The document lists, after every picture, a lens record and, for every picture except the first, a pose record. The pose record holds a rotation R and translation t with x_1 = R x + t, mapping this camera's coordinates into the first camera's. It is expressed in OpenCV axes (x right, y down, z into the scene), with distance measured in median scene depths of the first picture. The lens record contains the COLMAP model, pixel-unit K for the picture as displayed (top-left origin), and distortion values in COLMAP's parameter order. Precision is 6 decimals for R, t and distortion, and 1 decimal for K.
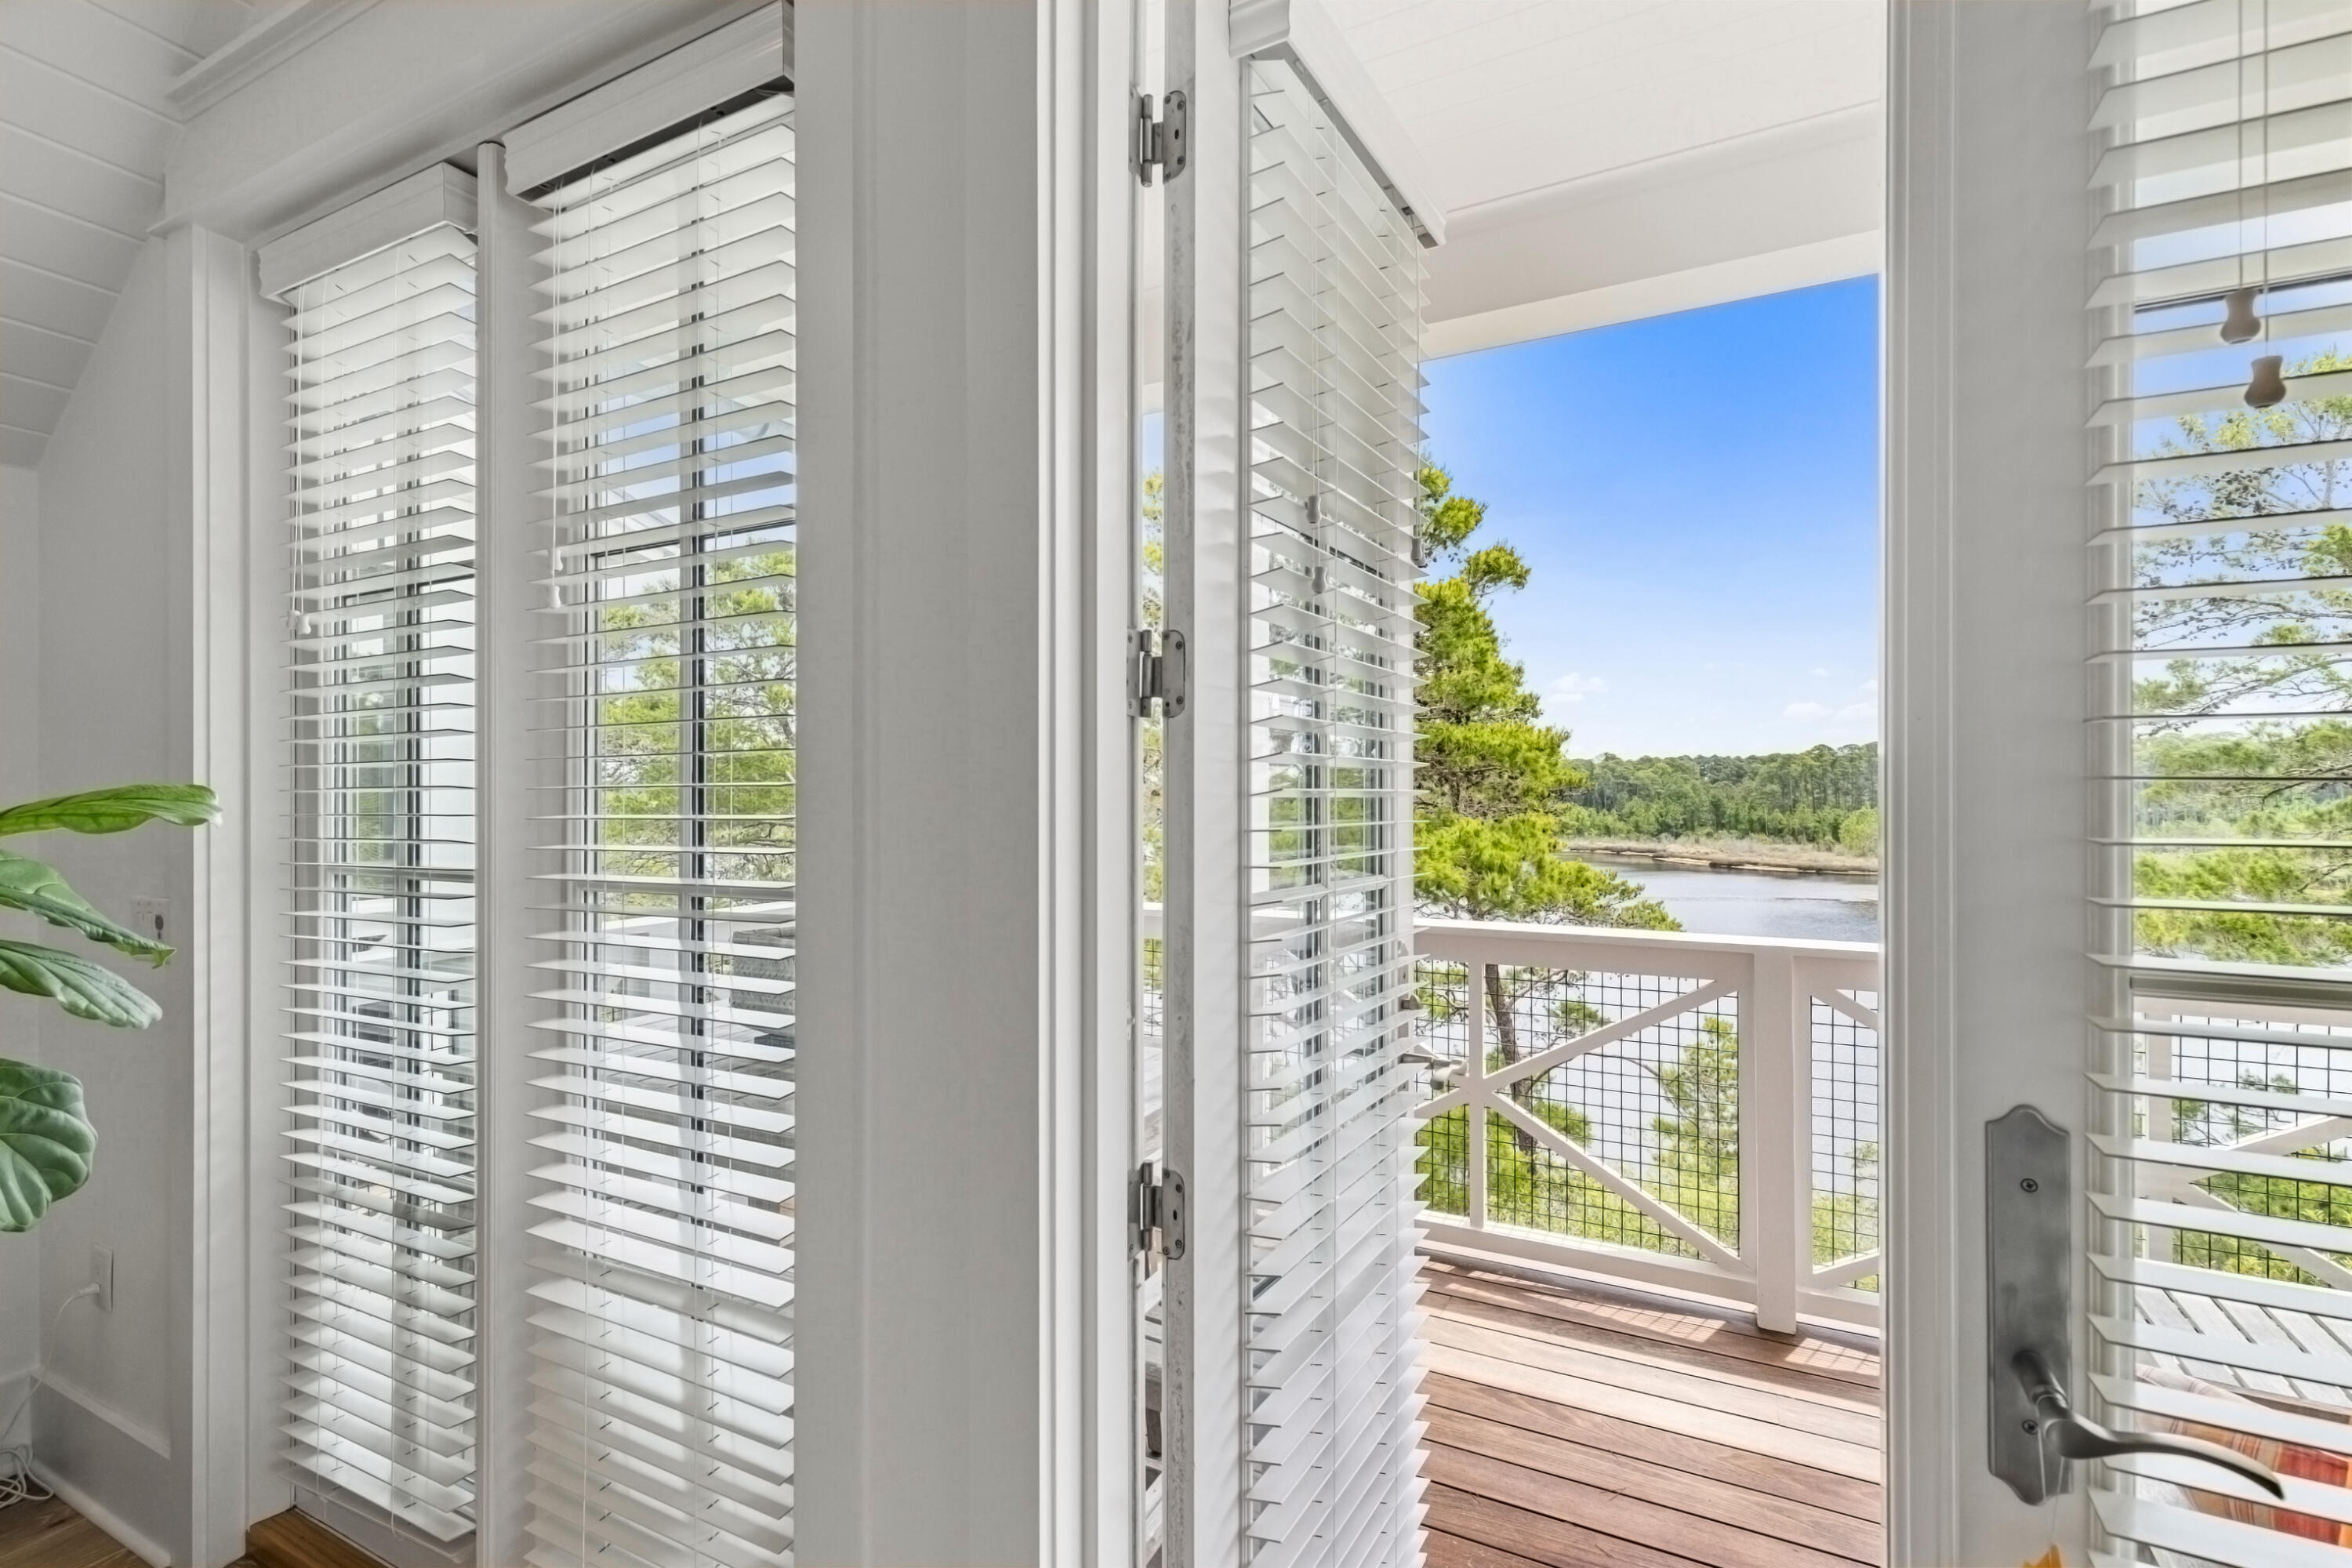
lens RADIAL K [[1060.3, 0, 1169.2], [0, 1060.3, 783.6], [0, 0, 1]] dist [-0.000741, -0.000112]
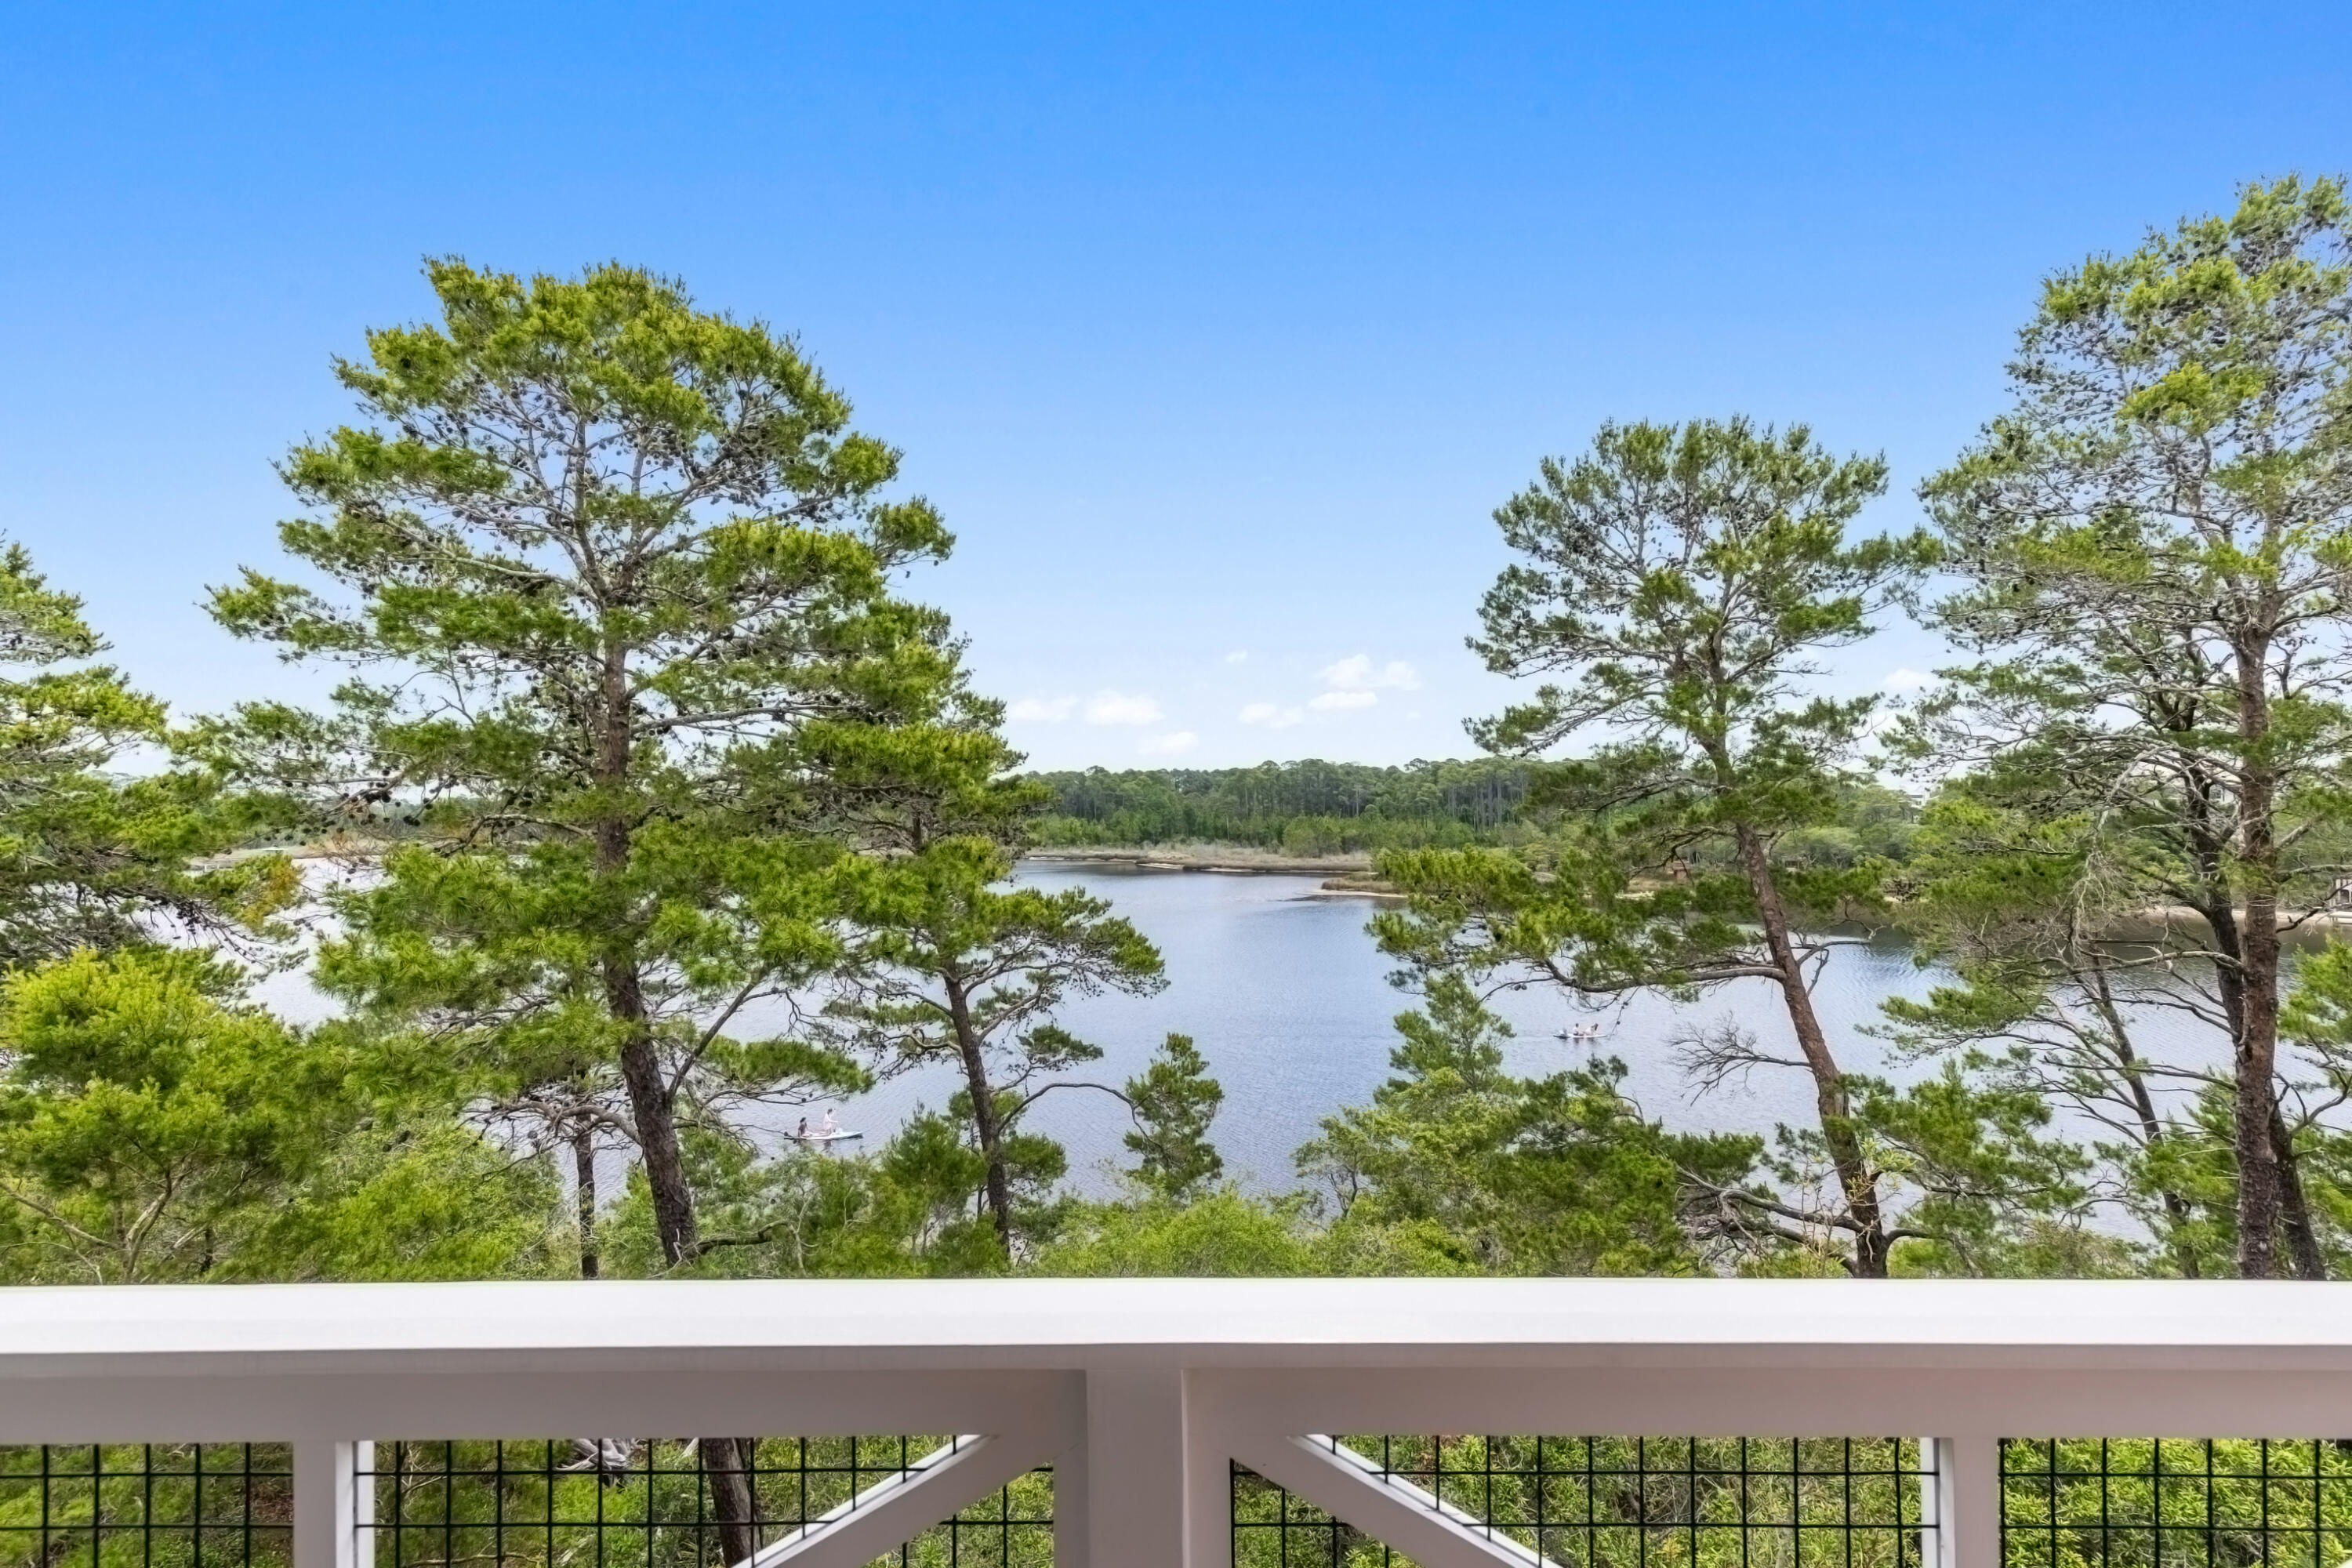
lens RADIAL K [[1060.3, 0, 1178.3], [0, 1060.3, 786.8], [0, 0, 1]] dist [-0.000741, -0.000112]
pose [[0.893549, 0.001928, 0.448961, 0.056565], [0.001374, 0.999974, -0.007029, -0.002708], [-0.448963, 0.006898, 0.893523, 0.089230]]
